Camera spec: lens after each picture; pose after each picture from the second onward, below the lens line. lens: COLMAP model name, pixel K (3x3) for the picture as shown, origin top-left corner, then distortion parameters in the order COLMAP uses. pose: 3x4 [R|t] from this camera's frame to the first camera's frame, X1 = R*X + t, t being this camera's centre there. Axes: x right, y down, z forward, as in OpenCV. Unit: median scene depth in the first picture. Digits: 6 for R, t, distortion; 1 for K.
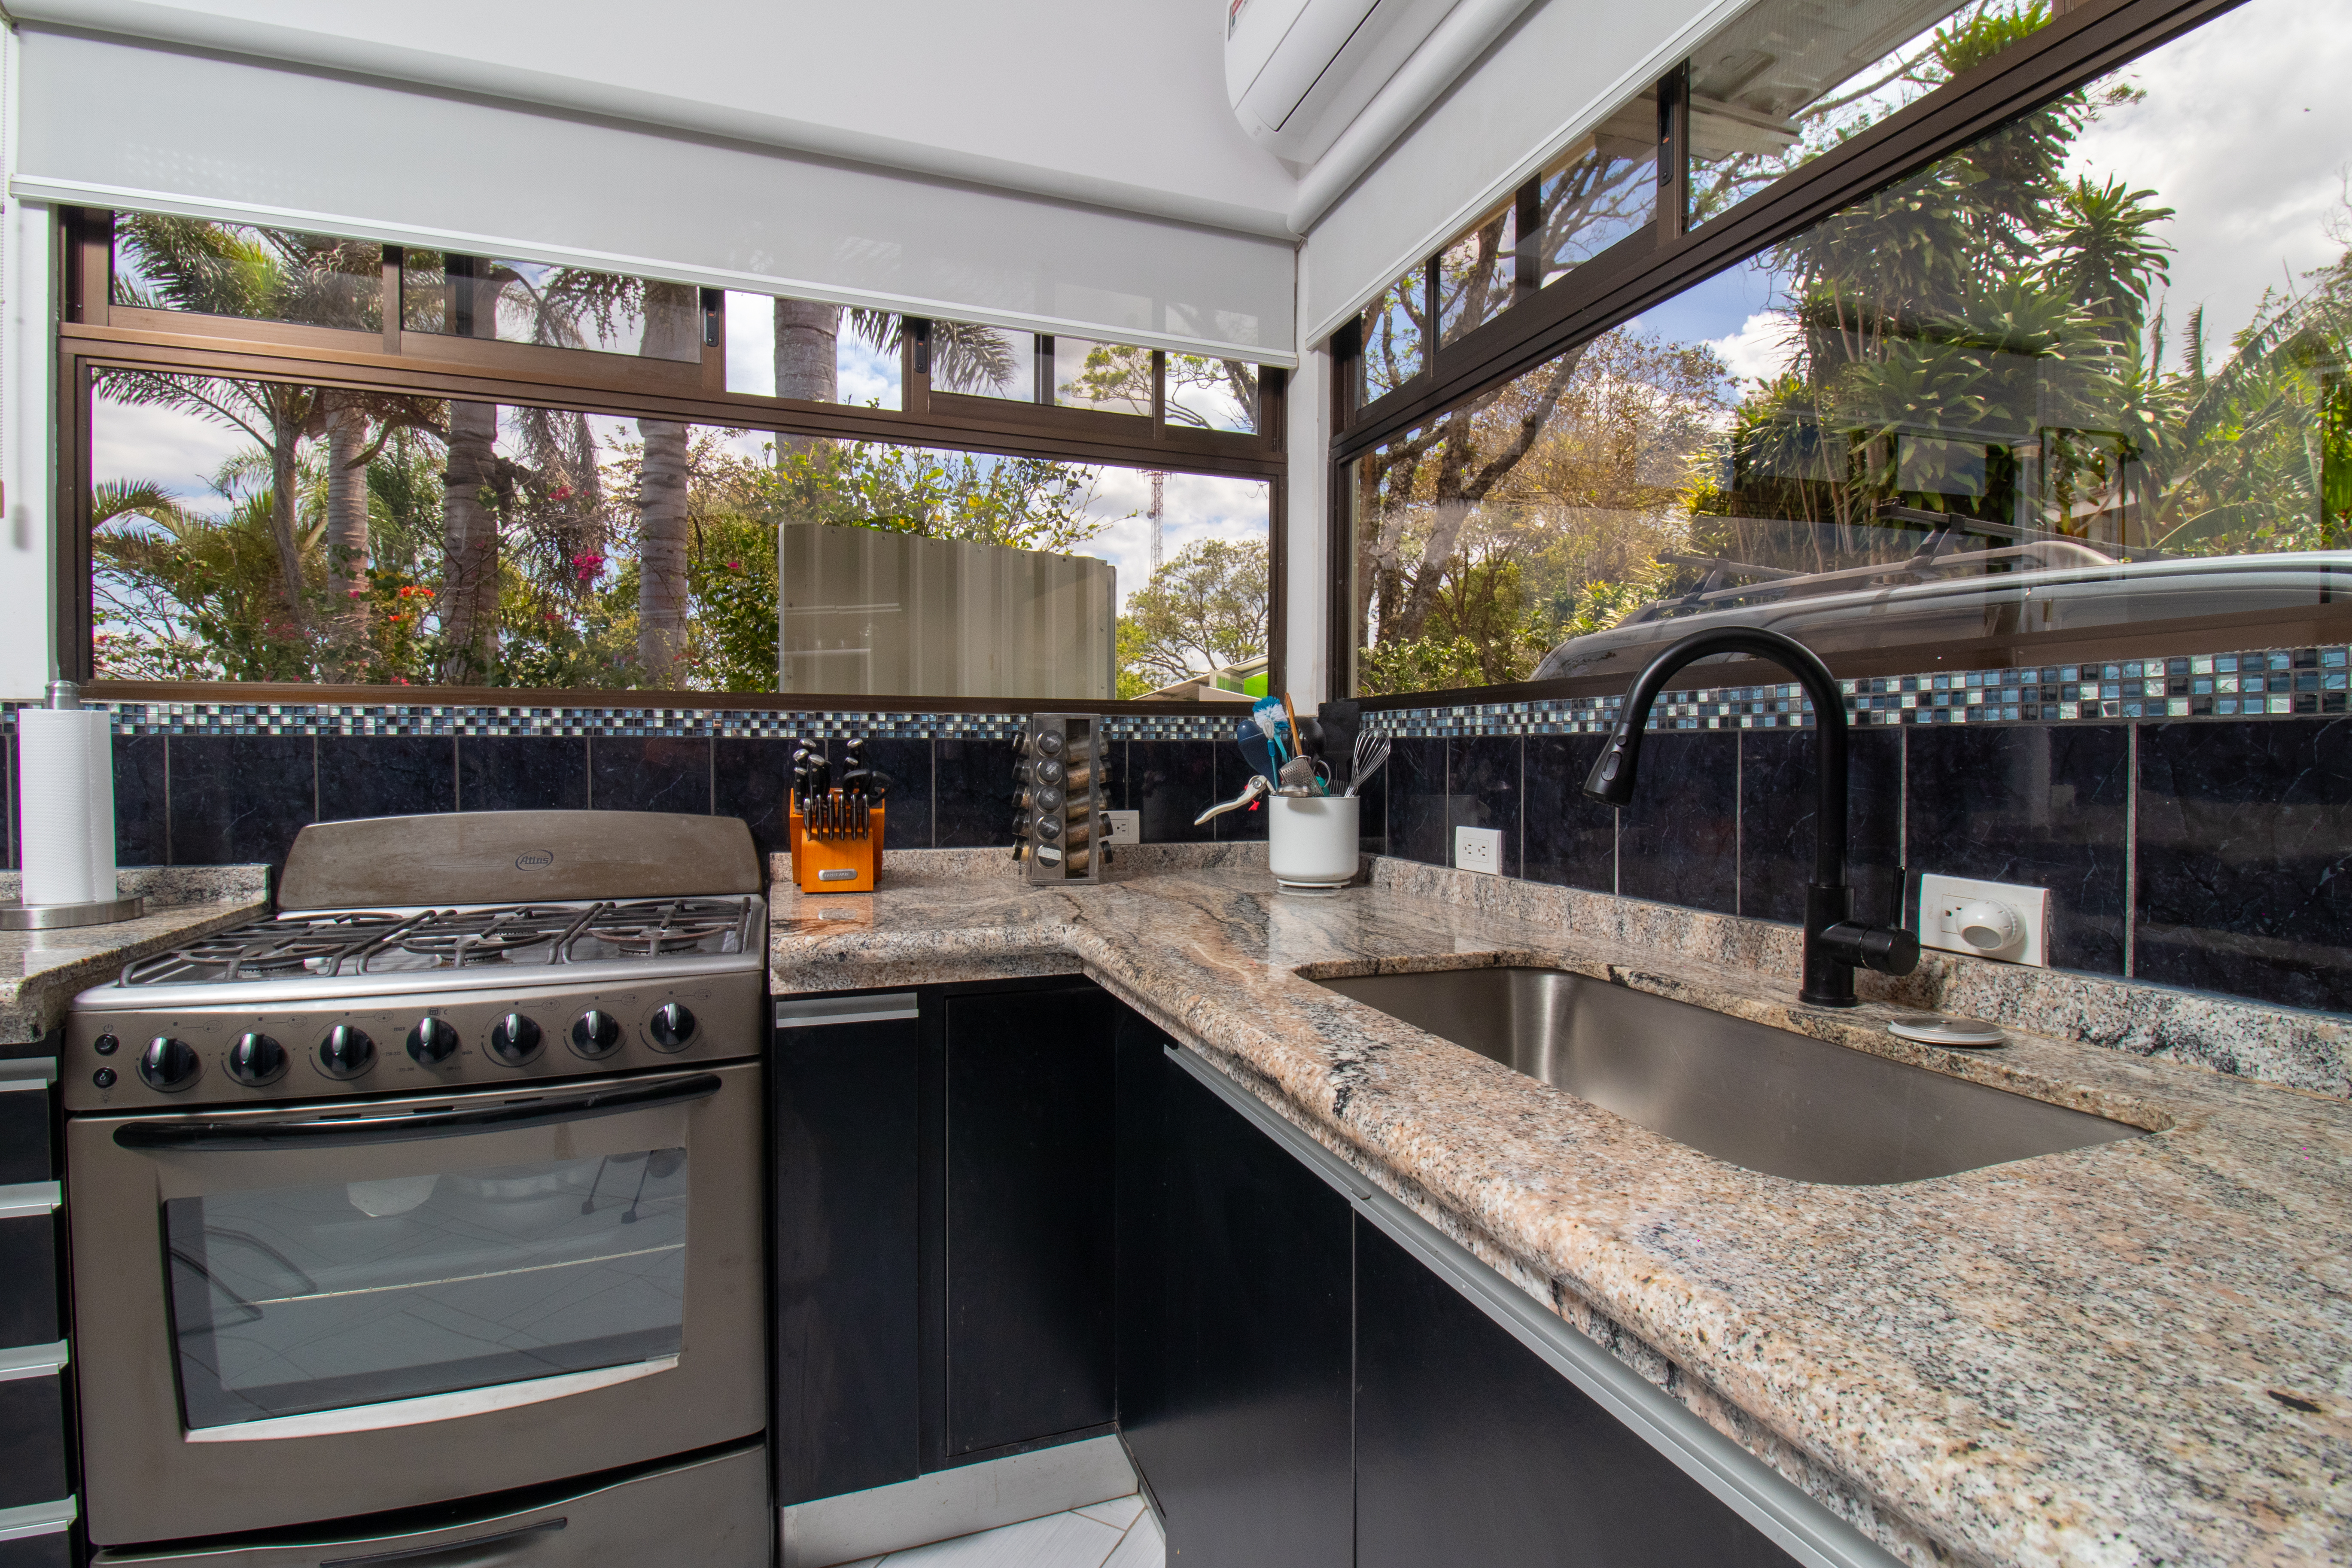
lens RADIAL K [[1092.0, 0, 1175.0], [0, 1092.0, 771.3], [0, 0, 1]] dist [-0.000276, -0.014758]
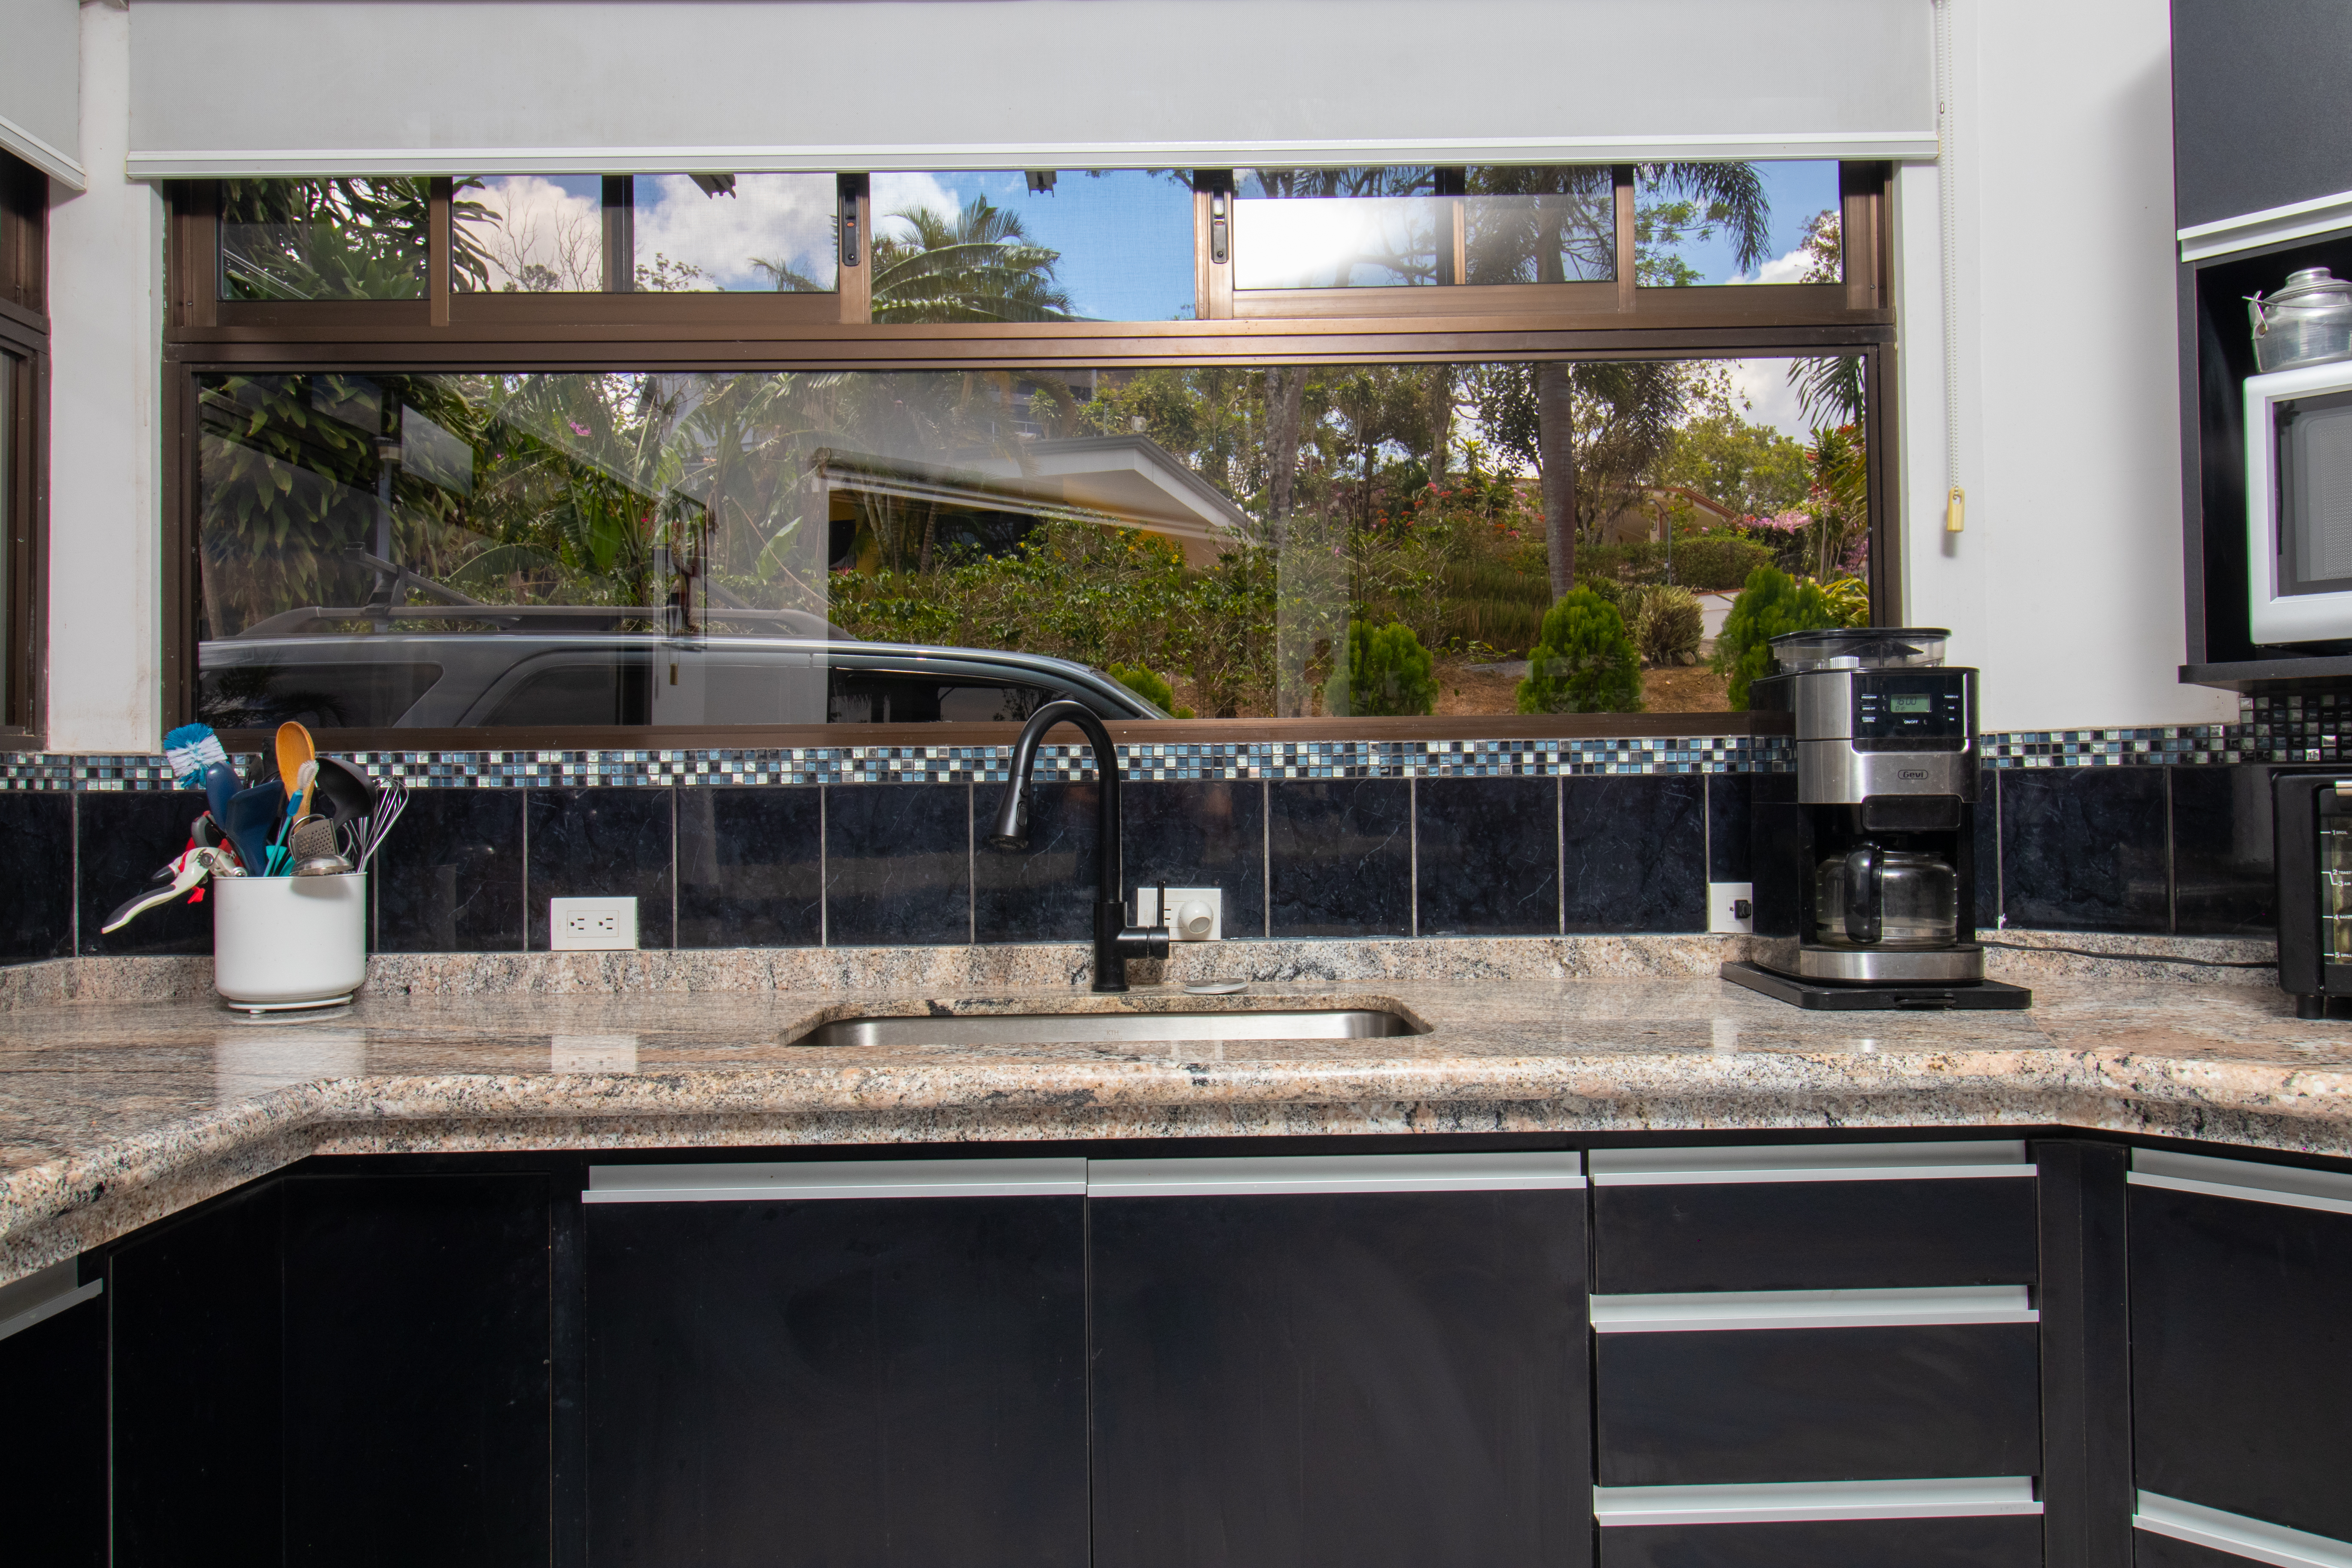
lens RADIAL K [[1555.2, 0, 1185.1], [0, 1555.2, 777.1], [0, 0, 1]] dist [0.007904, -0.000094]
pose [[0.311104, 0.009411, 0.950329, -0.747742], [0.027896, 0.999430, -0.019030, -0.005003], [-0.949966, 0.032431, 0.310664, 0.206556]]
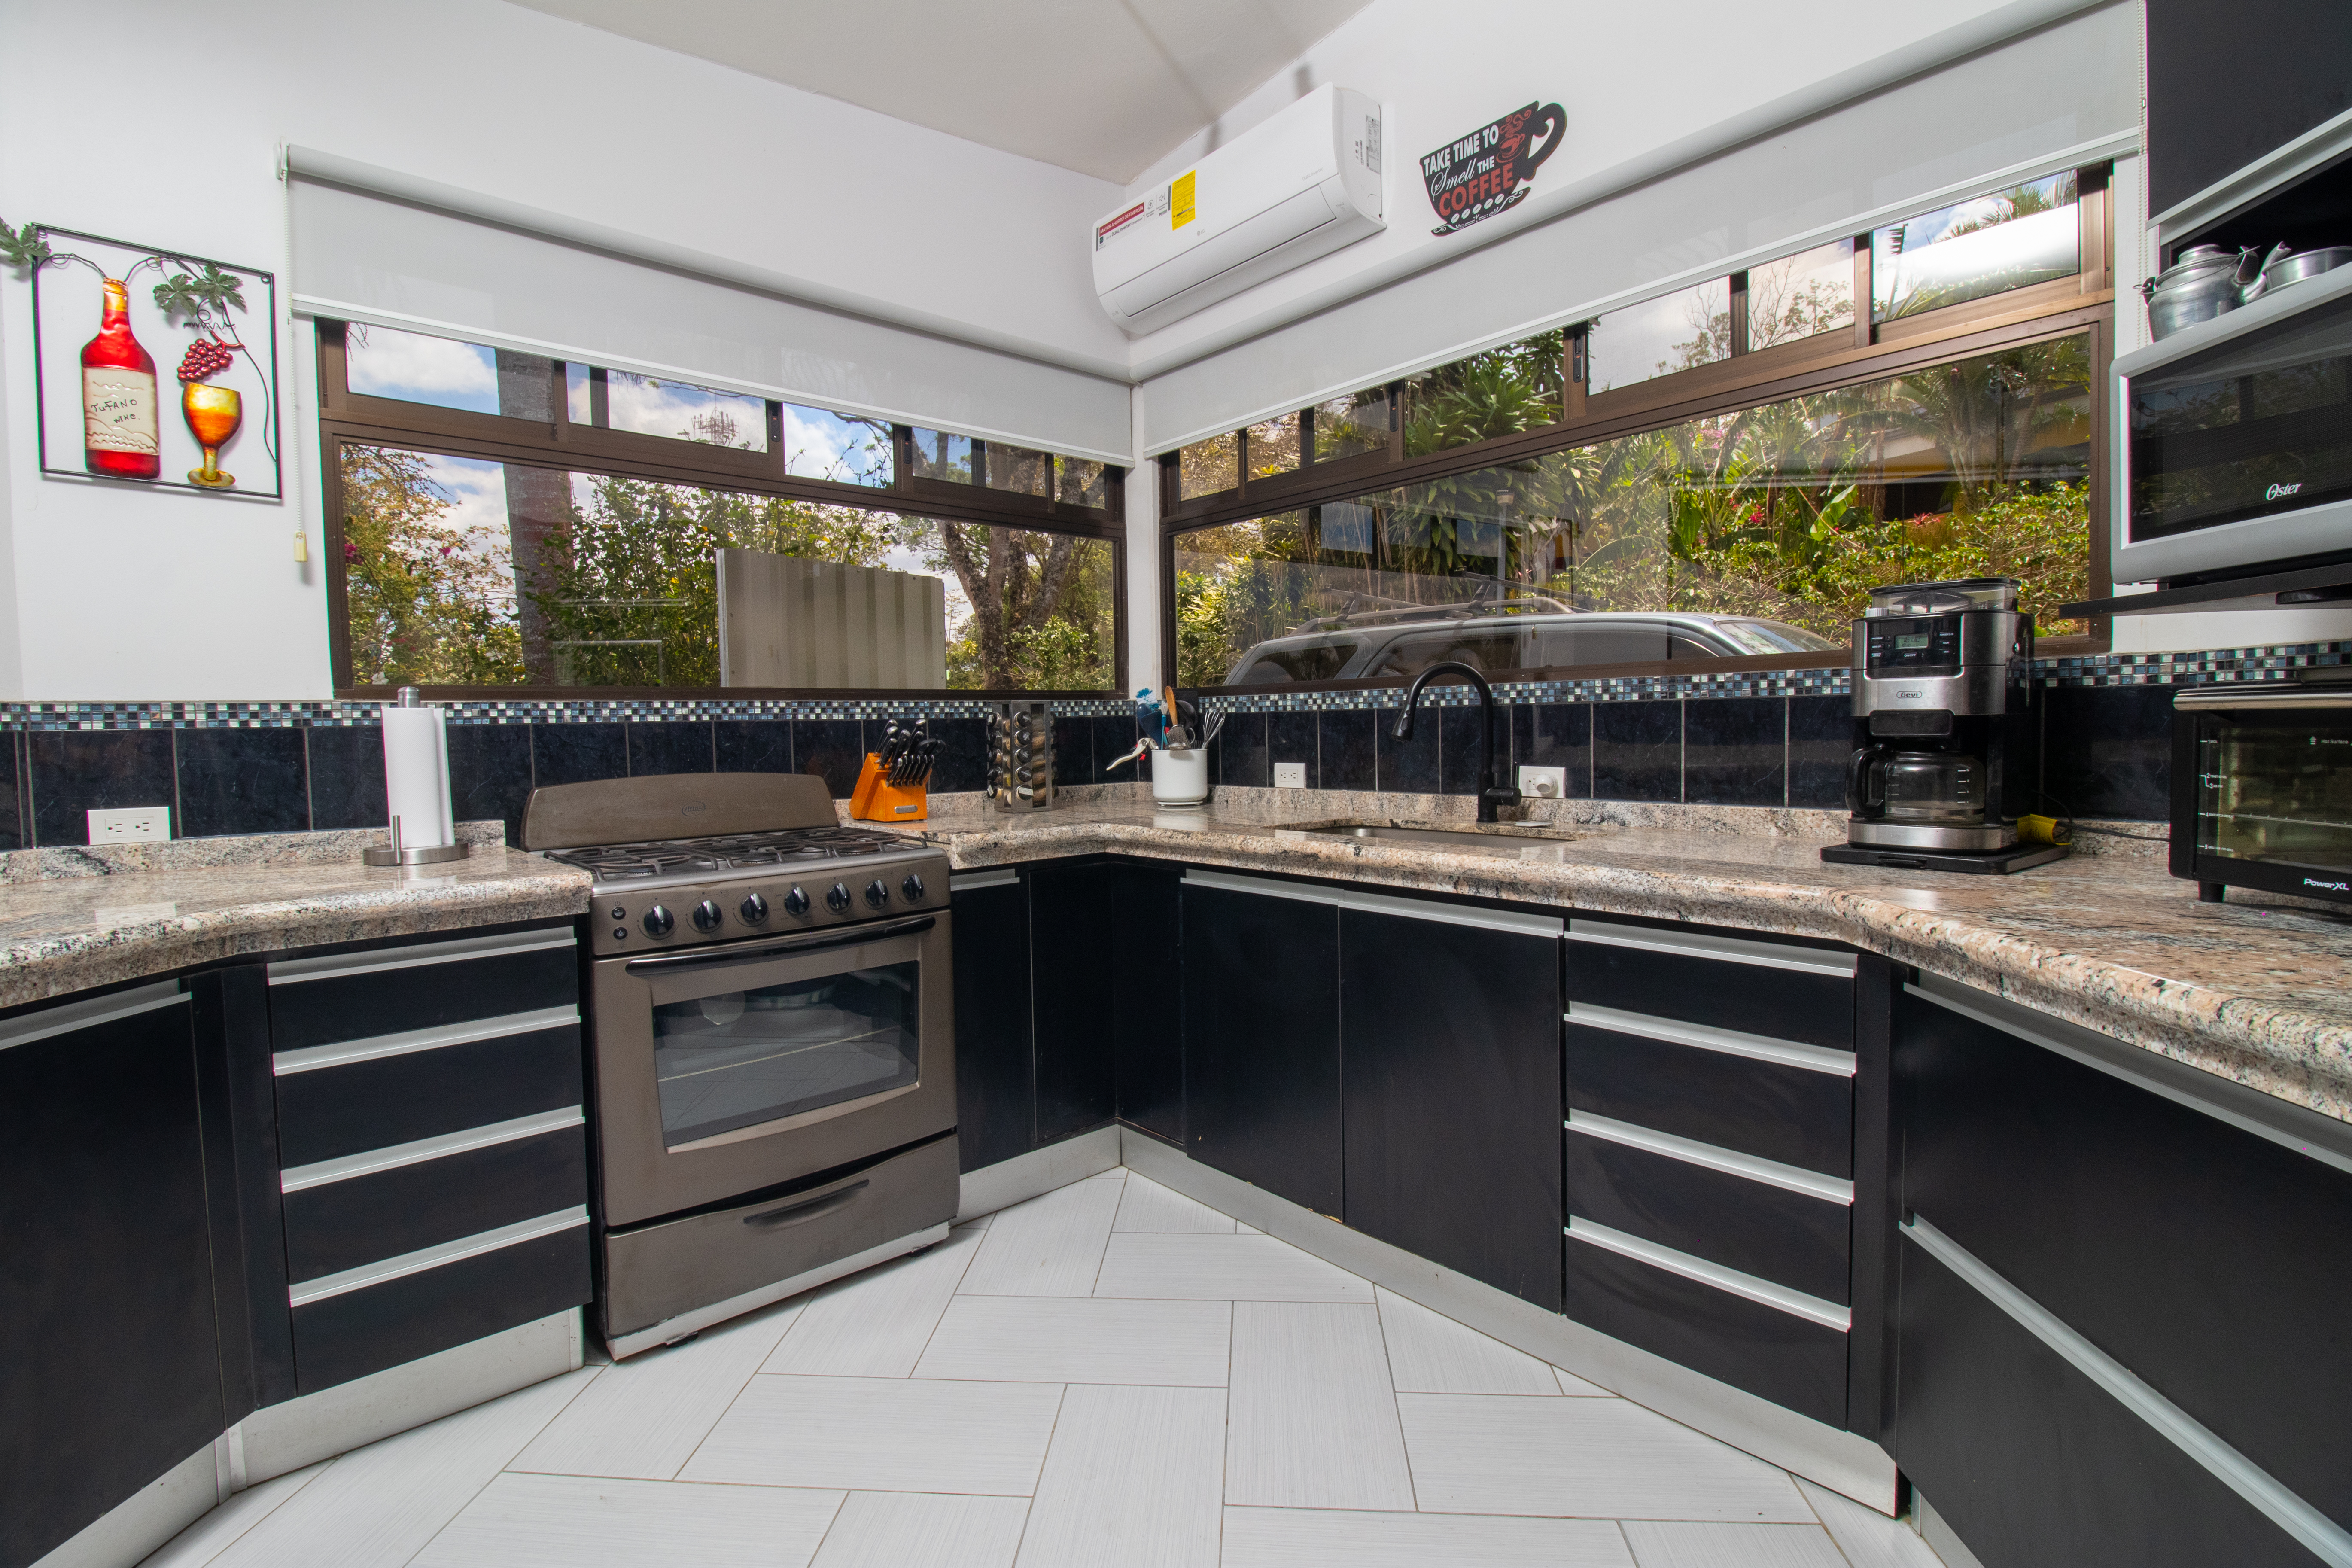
lens RADIAL K [[1095.6, 0, 1171.5], [0, 1095.6, 776.6], [0, 0, 1]] dist [-0.003308, -0.011897]
pose [[0.928318, -0.037600, 0.369882, -0.586309], [0.027193, 0.999075, 0.033311, 0.010193], [-0.370792, -0.020865, 0.928481, -0.610797]]
